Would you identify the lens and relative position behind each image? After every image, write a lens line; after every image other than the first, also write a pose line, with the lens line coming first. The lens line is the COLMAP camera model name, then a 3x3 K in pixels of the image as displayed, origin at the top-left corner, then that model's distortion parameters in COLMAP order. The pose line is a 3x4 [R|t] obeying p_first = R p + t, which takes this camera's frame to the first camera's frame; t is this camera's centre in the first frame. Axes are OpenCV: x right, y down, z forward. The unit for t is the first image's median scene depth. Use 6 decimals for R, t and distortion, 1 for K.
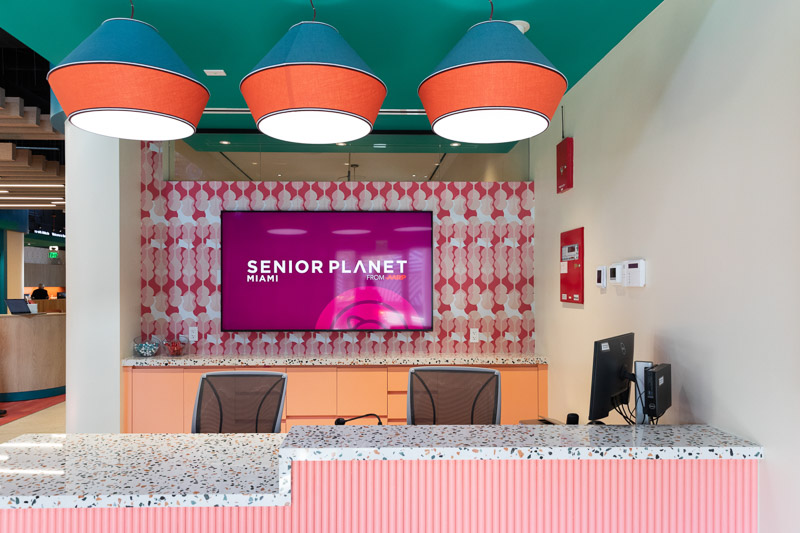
lens RADIAL K [[563.0, 0, 399.8], [0, 563.0, 275.0], [0, 0, 1]] dist [-0.007407, -0.000664]
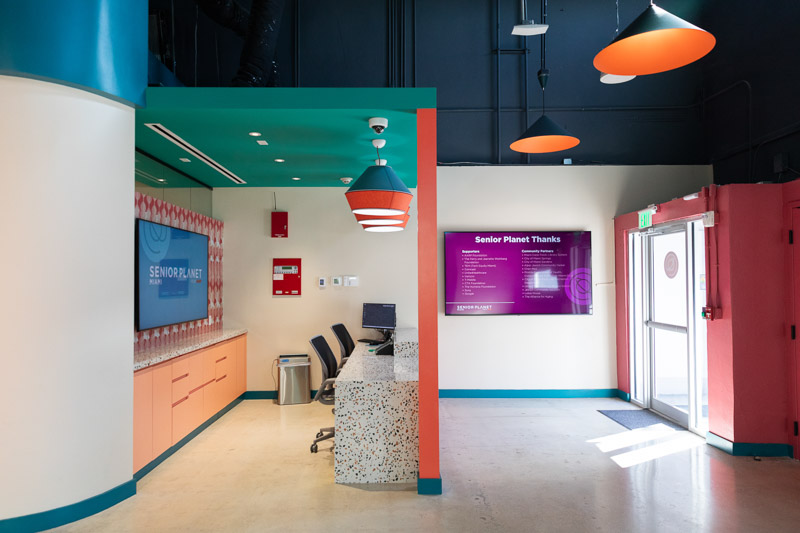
lens RADIAL K [[563.0, 0, 399.3], [0, 563.0, 267.8], [0, 0, 1]] dist [-0.007407, -0.000664]
pose [[0.019060, 0.027749, 0.999433, -1.652996], [-0.016386, 0.999489, -0.027438, 0.001066], [-0.999684, -0.015854, 0.019505, 0.546552]]
